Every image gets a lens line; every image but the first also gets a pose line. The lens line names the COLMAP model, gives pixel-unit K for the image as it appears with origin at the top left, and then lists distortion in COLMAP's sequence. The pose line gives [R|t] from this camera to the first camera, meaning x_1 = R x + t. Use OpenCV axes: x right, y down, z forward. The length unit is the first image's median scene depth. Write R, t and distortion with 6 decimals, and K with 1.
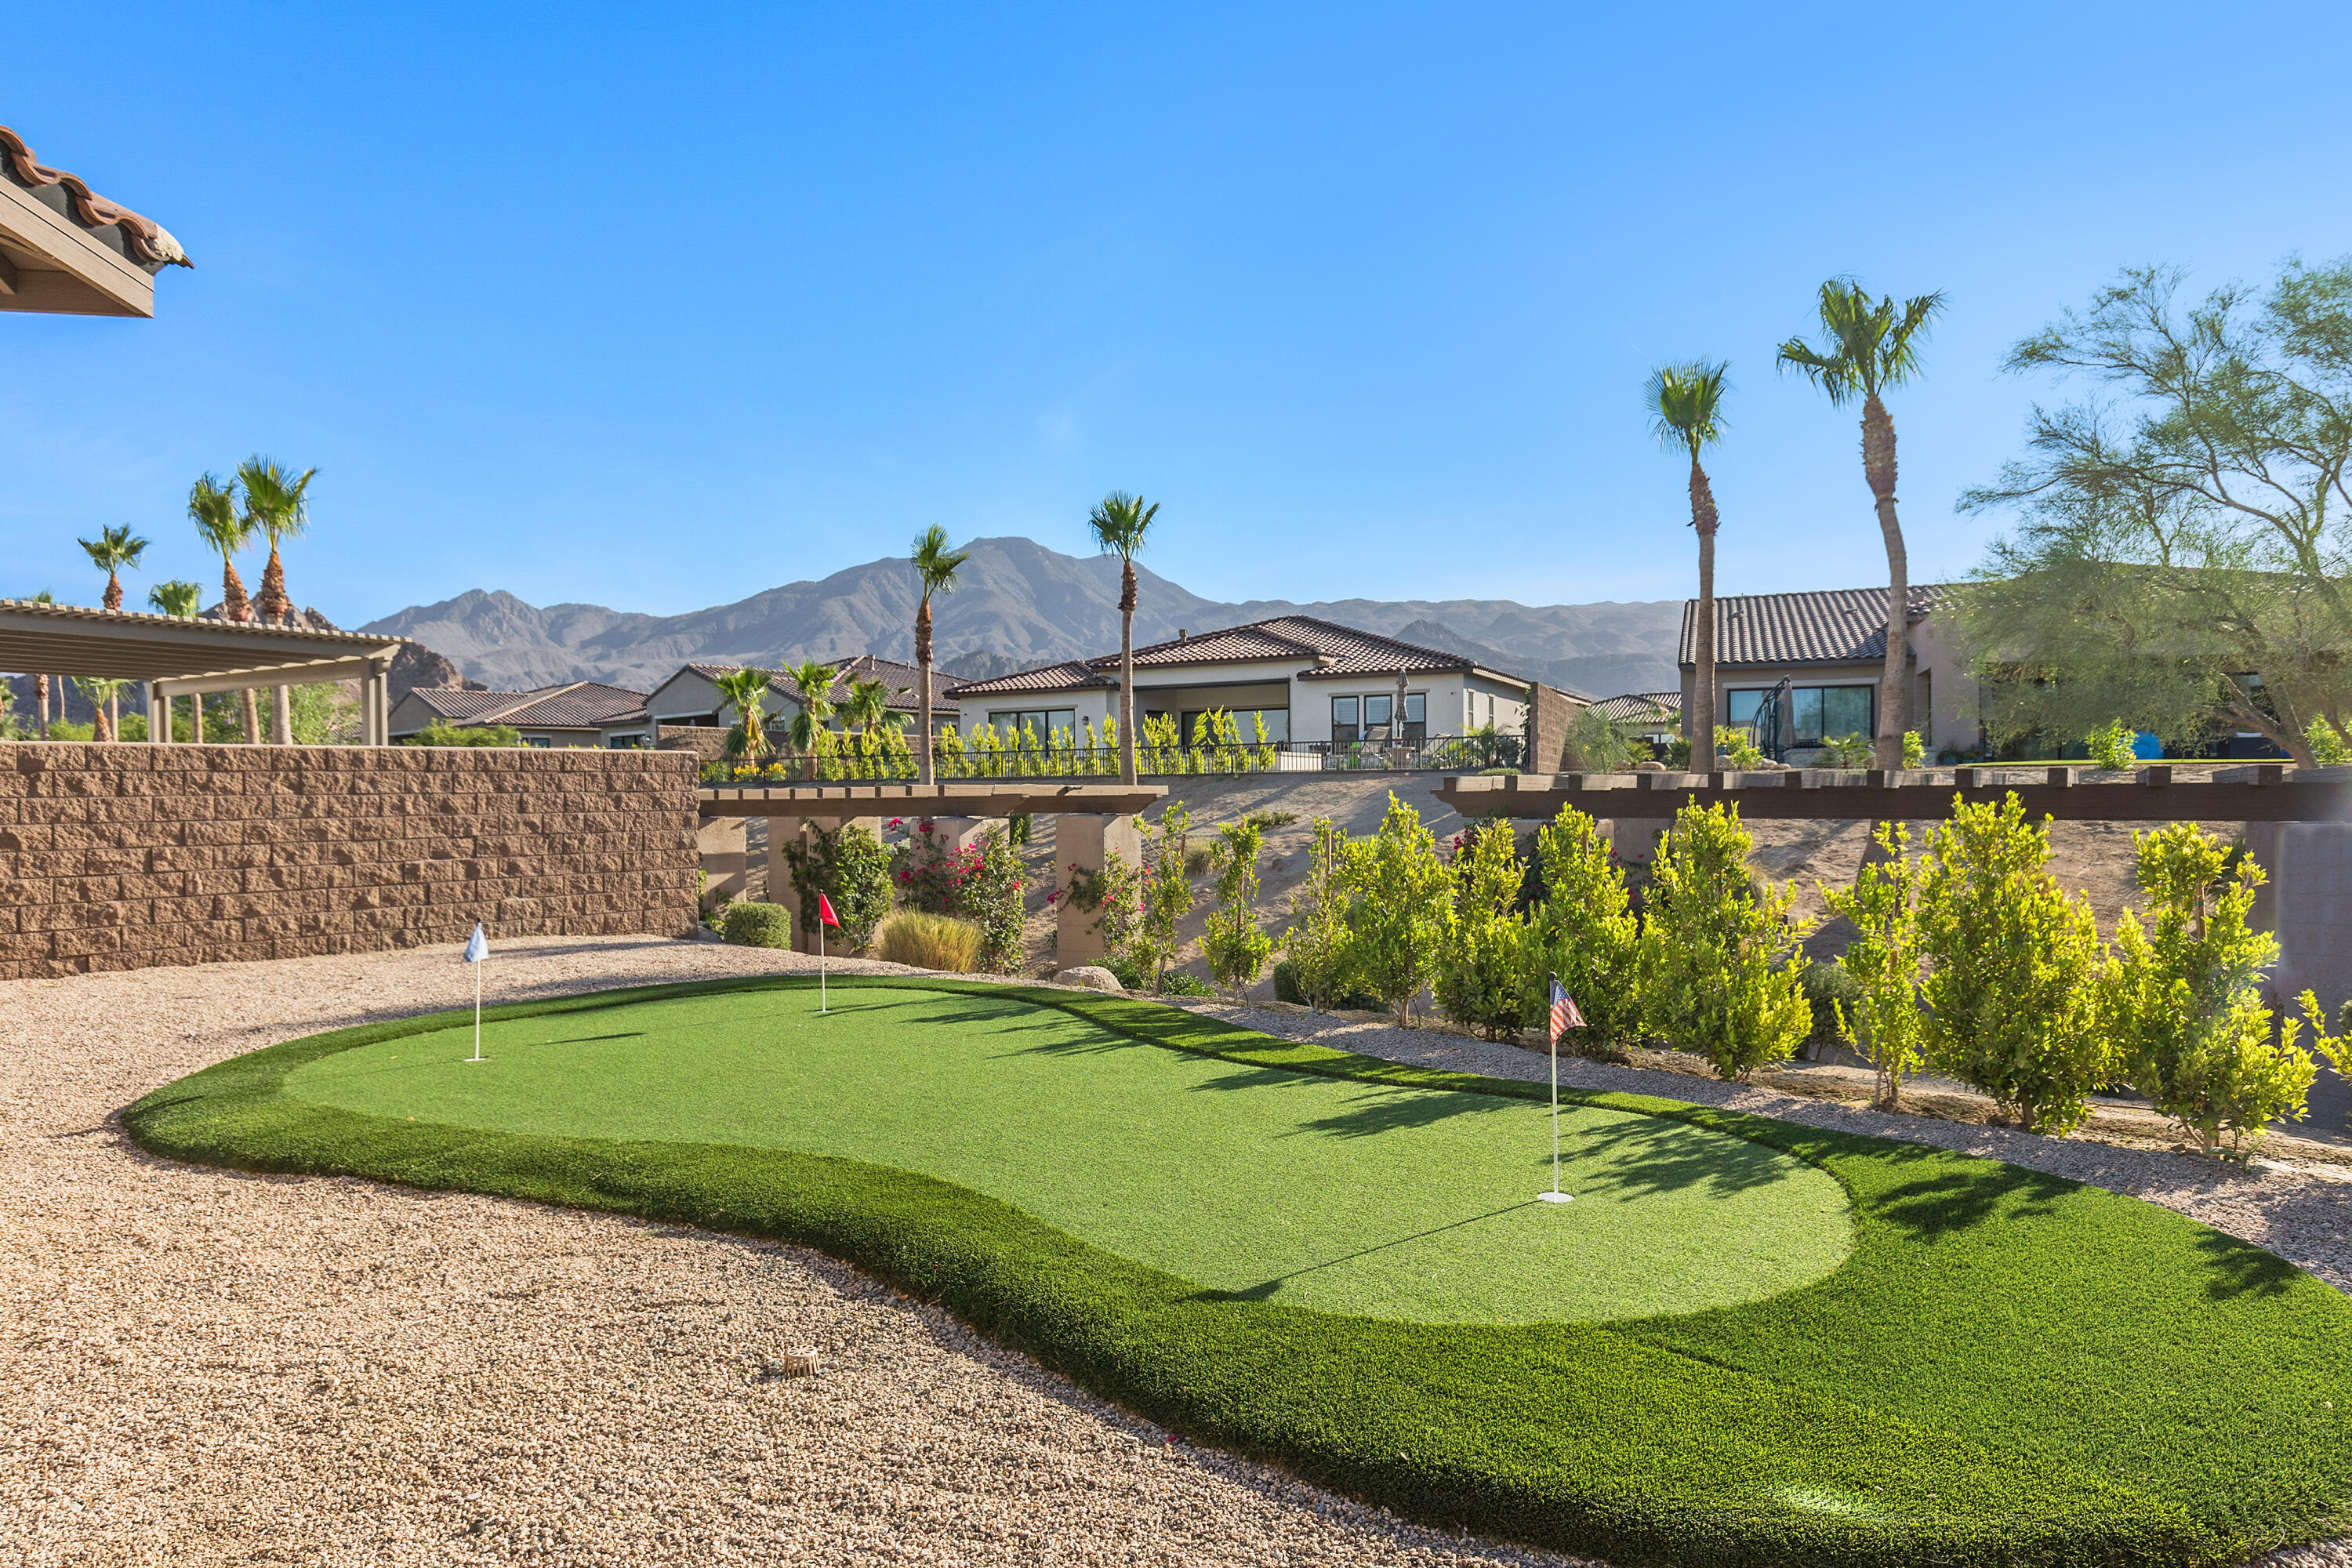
lens RADIAL K [[1241.0, 0, 1155.7], [0, 1241.0, 806.1], [0, 0, 1]] dist [-0.004201, -0.002248]
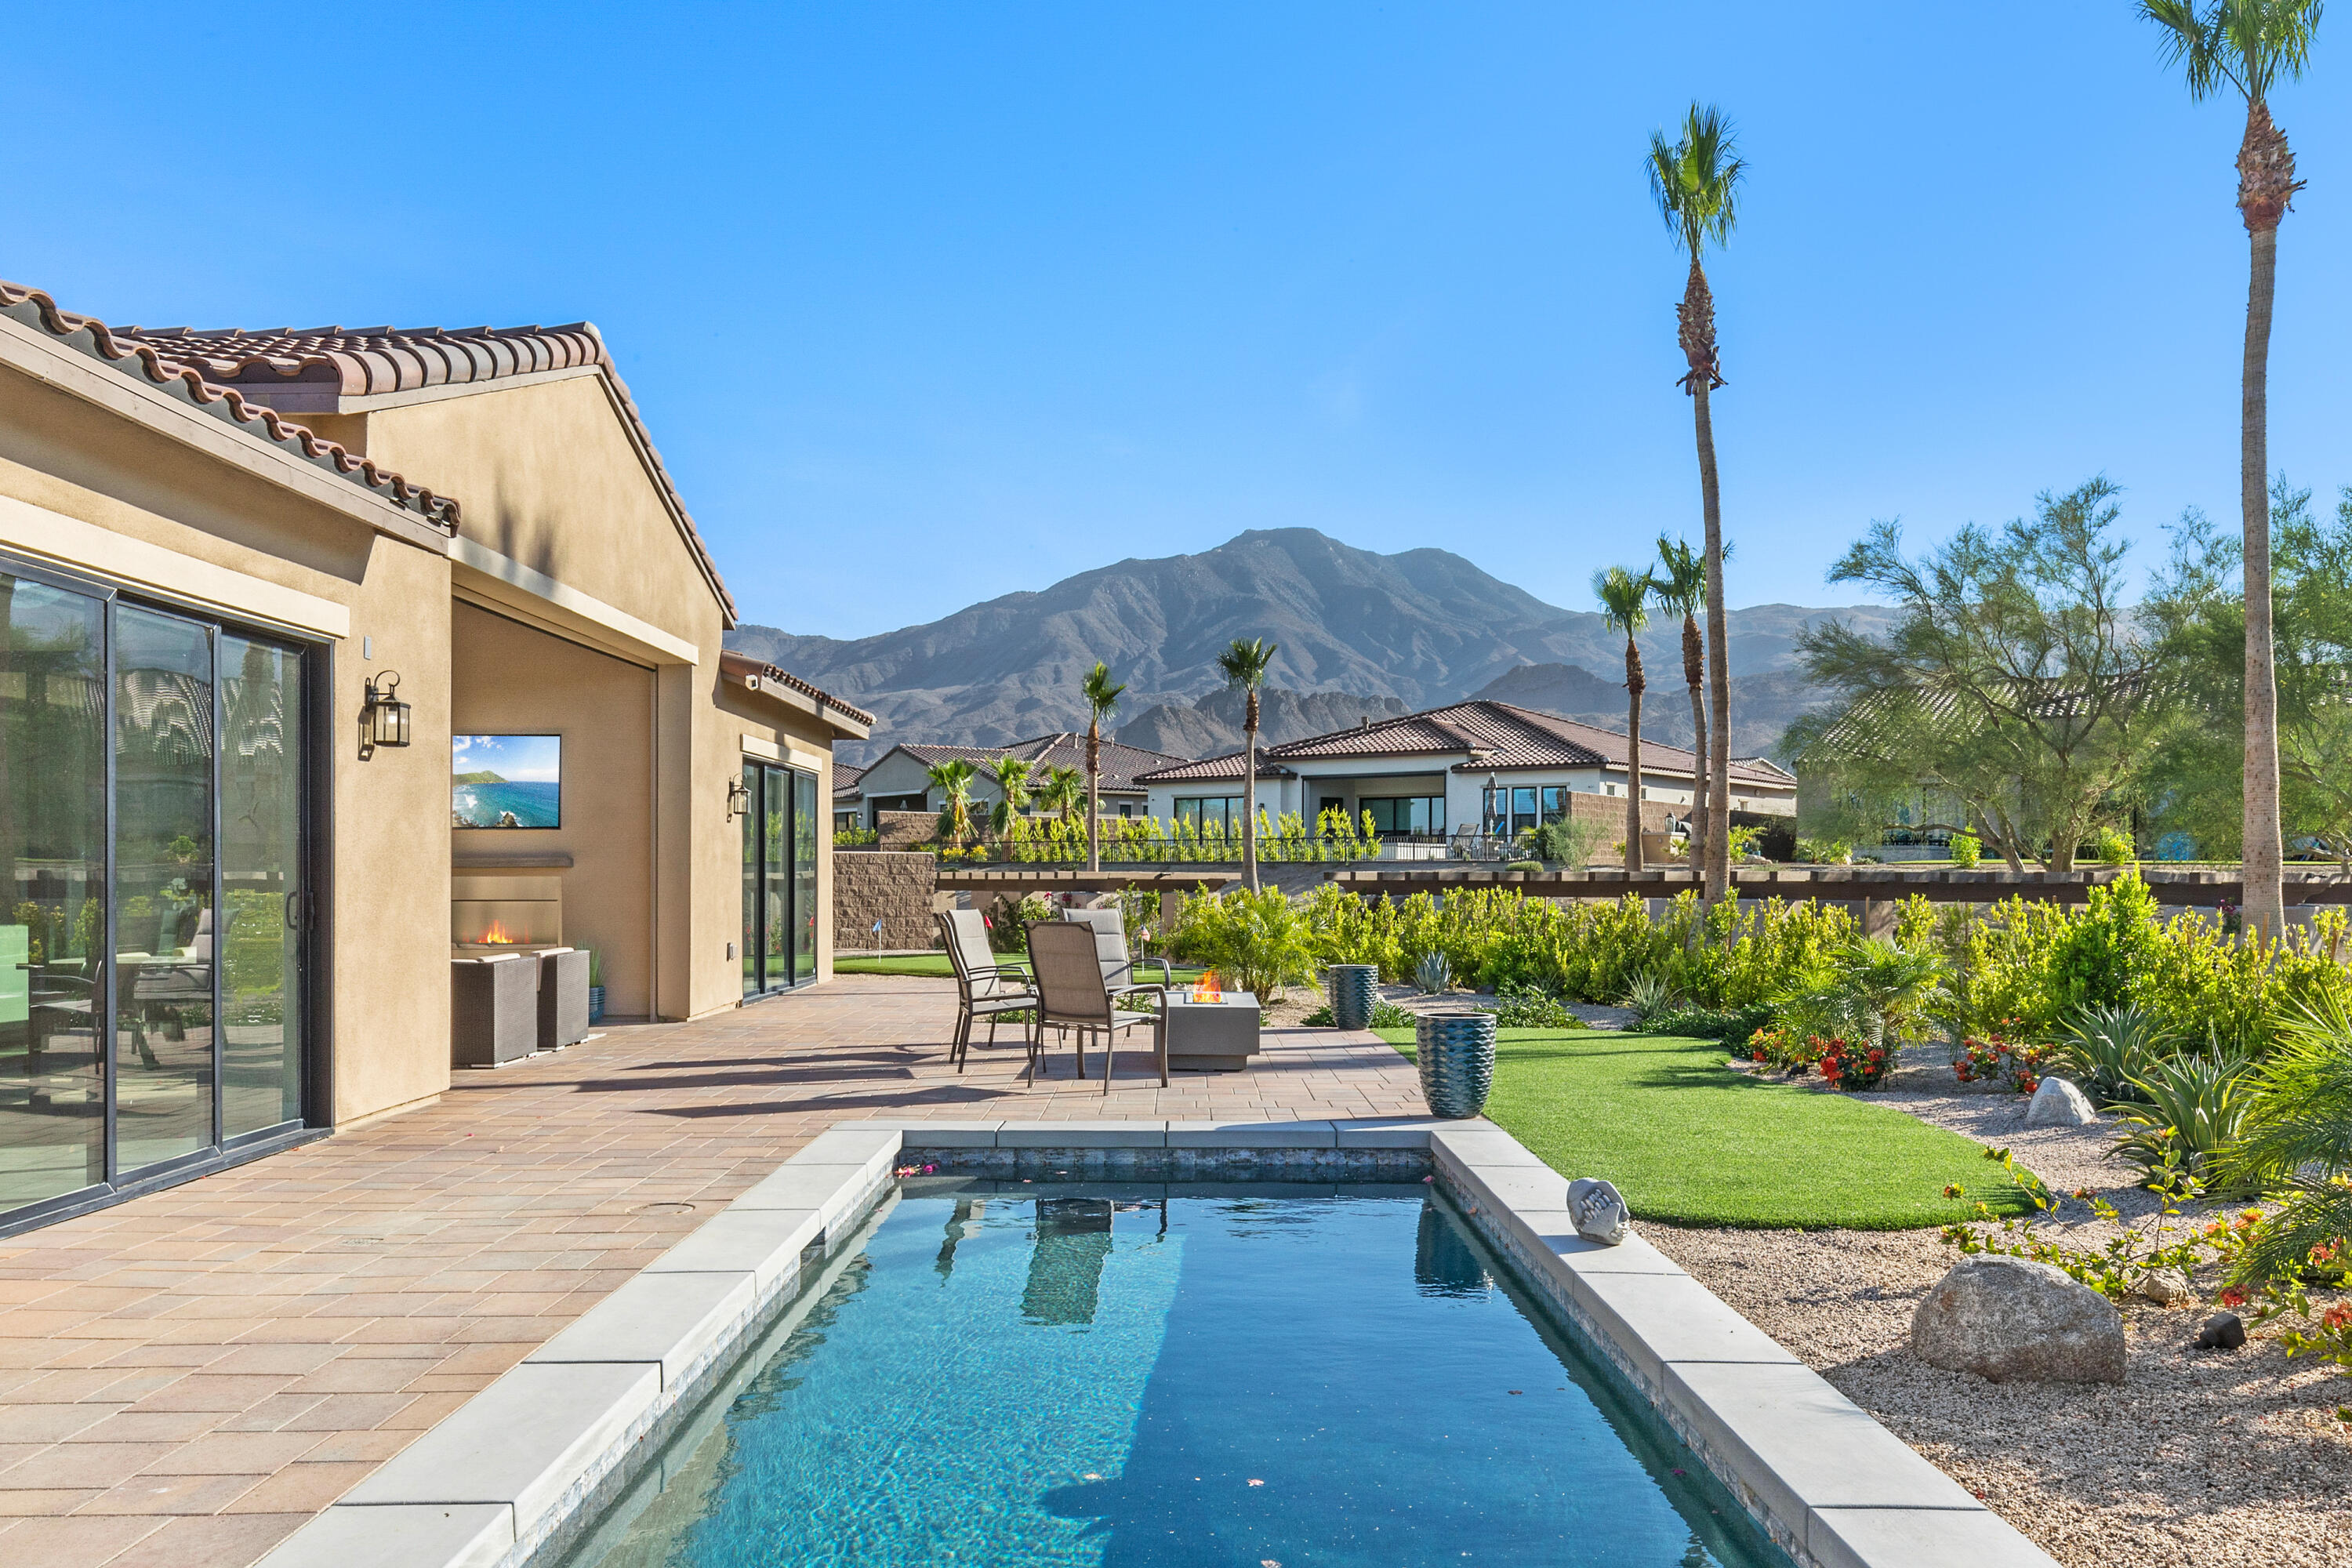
lens RADIAL K [[1785.2, 0, 1122.2], [0, 1785.2, 823.7], [0, 0, 1]] dist [0.007624, 0.005032]
pose [[0.976003, 0.006372, -0.217662, 0.187511], [-0.014589, 0.999239, -0.036166, 0.001915], [0.217266, 0.038474, 0.975354, -0.597644]]
